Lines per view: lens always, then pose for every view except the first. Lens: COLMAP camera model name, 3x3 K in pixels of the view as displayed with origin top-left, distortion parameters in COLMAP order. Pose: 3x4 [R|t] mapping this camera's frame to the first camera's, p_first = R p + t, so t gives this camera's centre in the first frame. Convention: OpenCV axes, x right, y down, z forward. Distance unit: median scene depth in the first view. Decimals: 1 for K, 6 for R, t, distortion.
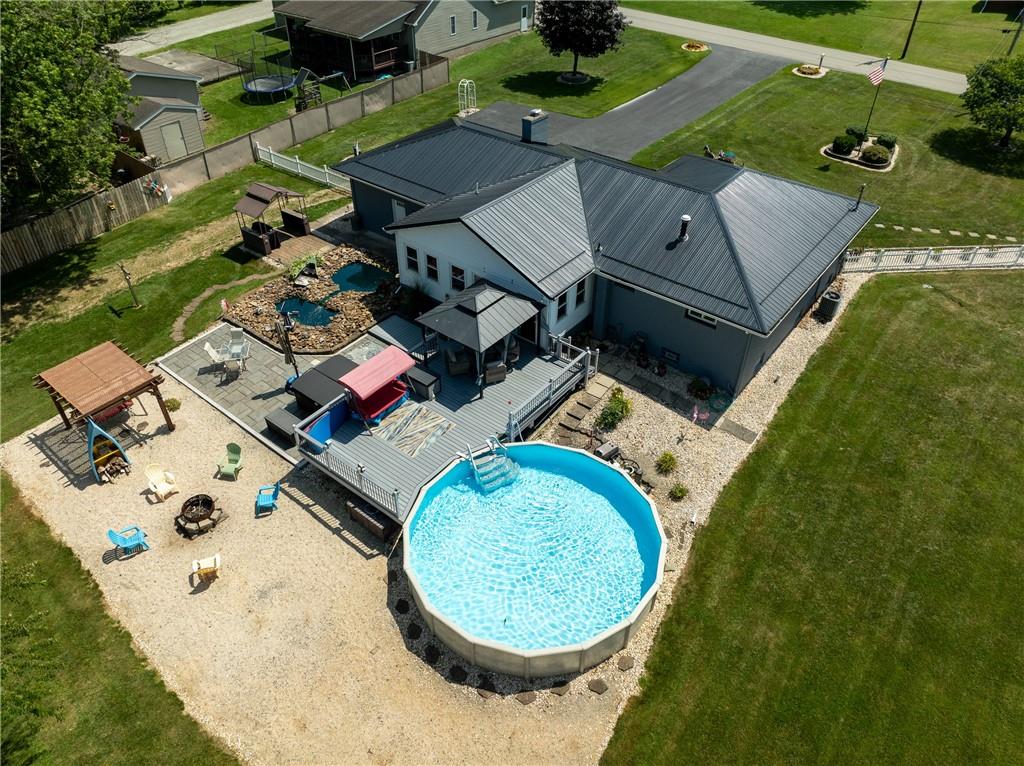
lens RADIAL K [[720.5, 0, 516.8], [0, 720.5, 380.2], [0, 0, 1]] dist [-0.040891, 0.009490]
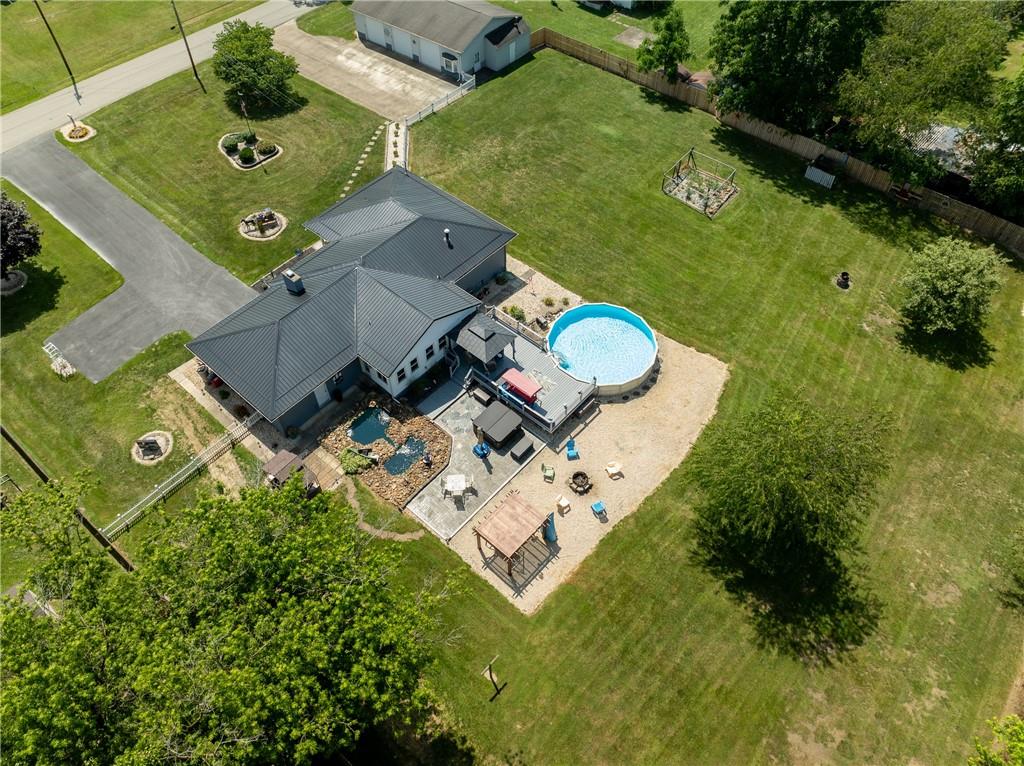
lens RADIAL K [[720.5, 0, 516.5], [0, 720.5, 384.7], [0, 0, 1]] dist [-0.040891, 0.009490]
pose [[0.051665, -0.795641, 0.603562, -1.135892], [0.627578, 0.495991, 0.600116, -0.976842], [-0.776838, 0.347777, 0.524952, 0.013283]]
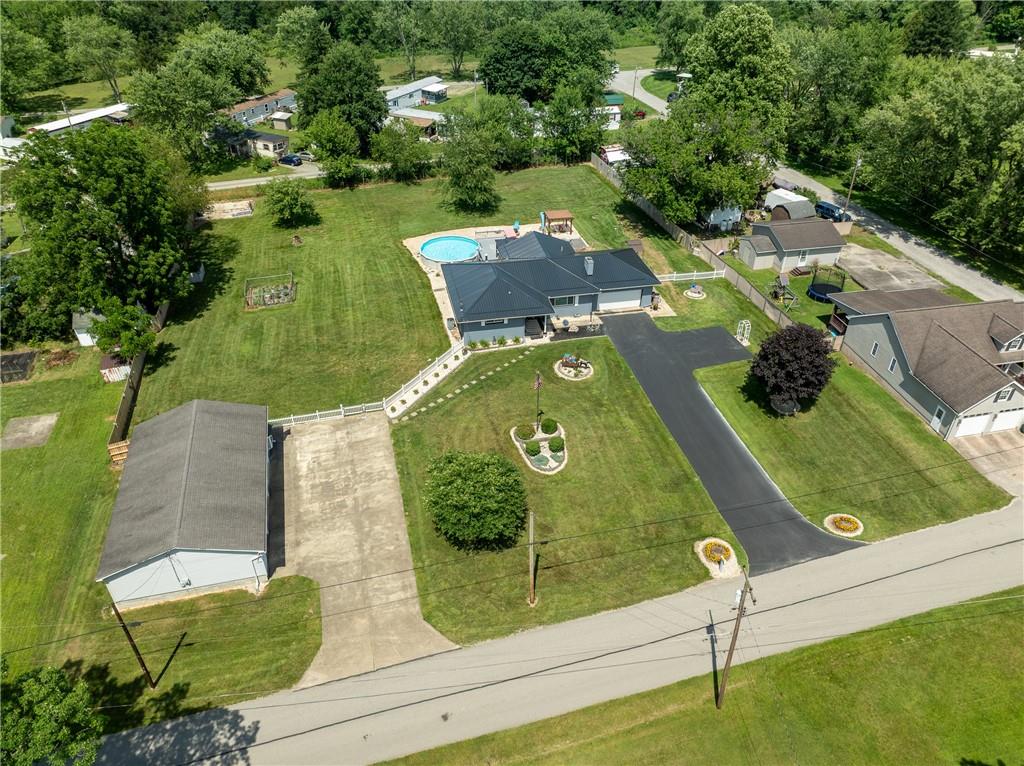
lens RADIAL K [[720.5, 0, 515.9], [0, 720.5, 381.8], [0, 0, 1]] dist [-0.040891, 0.009490]
pose [[-0.638782, 0.428123, -0.639272, 2.091033], [-0.498067, 0.403189, 0.767703, -2.156144], [0.586419, 0.808795, -0.044316, 1.516070]]
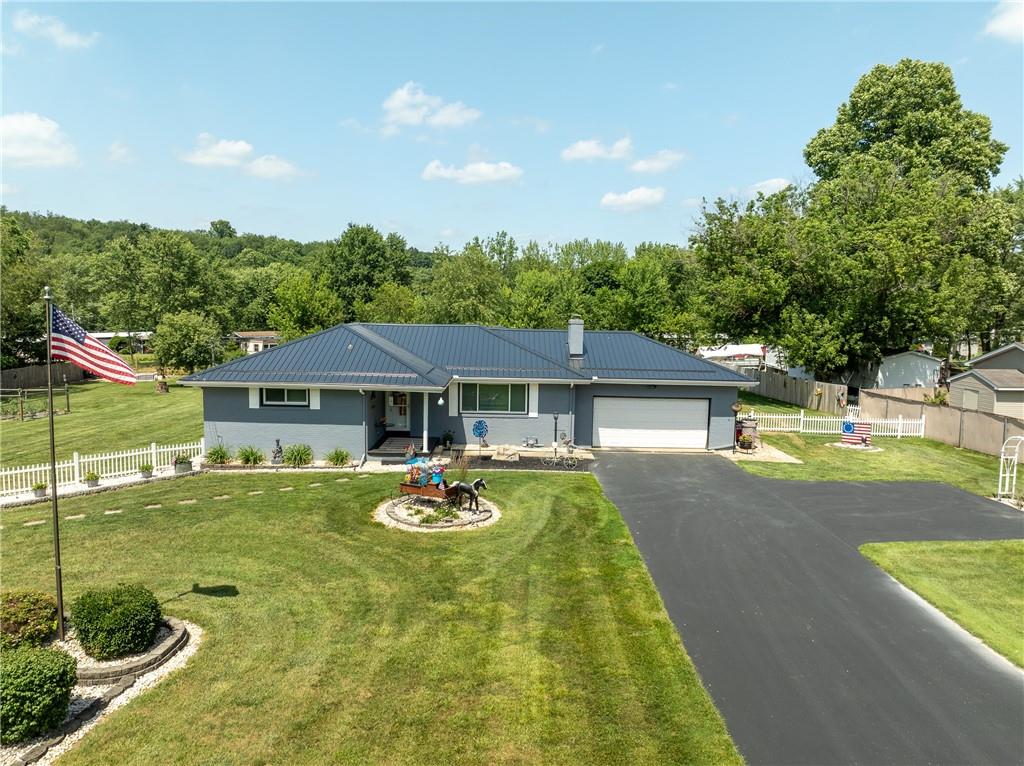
lens RADIAL K [[720.5, 0, 513.3], [0, 720.5, 384.5], [0, 0, 1]] dist [-0.040891, 0.009490]
pose [[-0.788830, 0.044635, -0.612988, 0.788037], [-0.408063, 0.707778, 0.576658, -0.962051], [0.459599, 0.705024, -0.540103, 1.826557]]
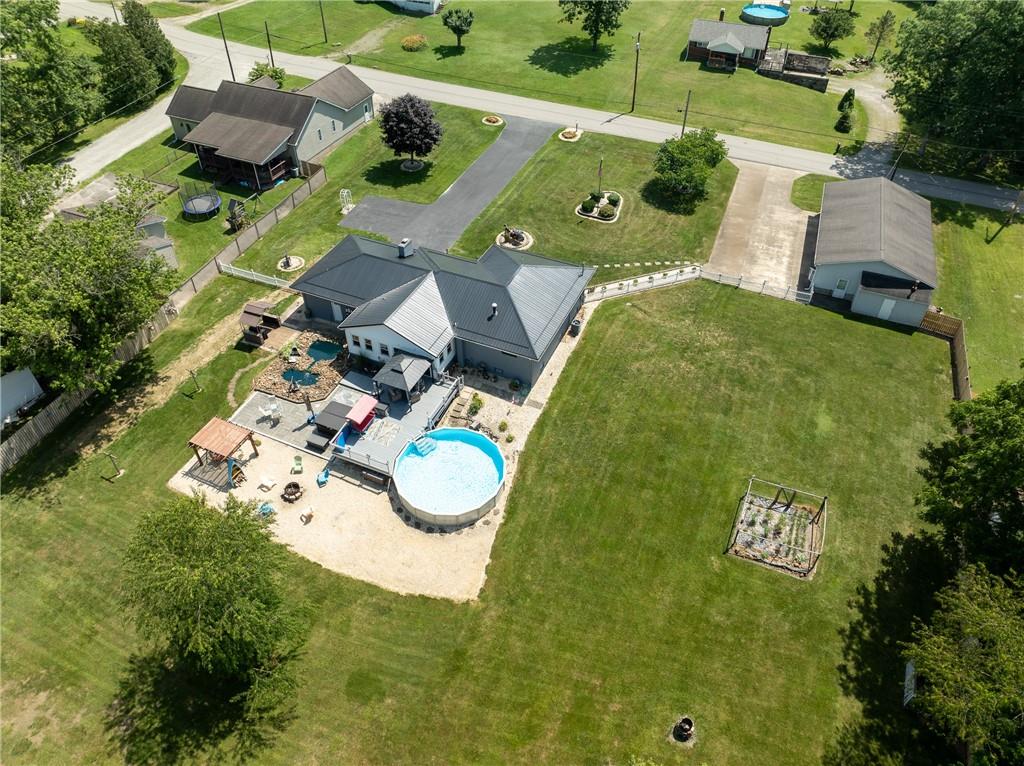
lens RADIAL K [[720.5, 0, 517.4], [0, 720.5, 381.9], [0, 0, 1]] dist [-0.040891, 0.009490]
pose [[0.968675, -0.174583, 0.176605, -0.092964], [0.160474, 0.982804, 0.091353, -0.176339], [-0.189517, -0.060151, 0.980033, -0.960220]]
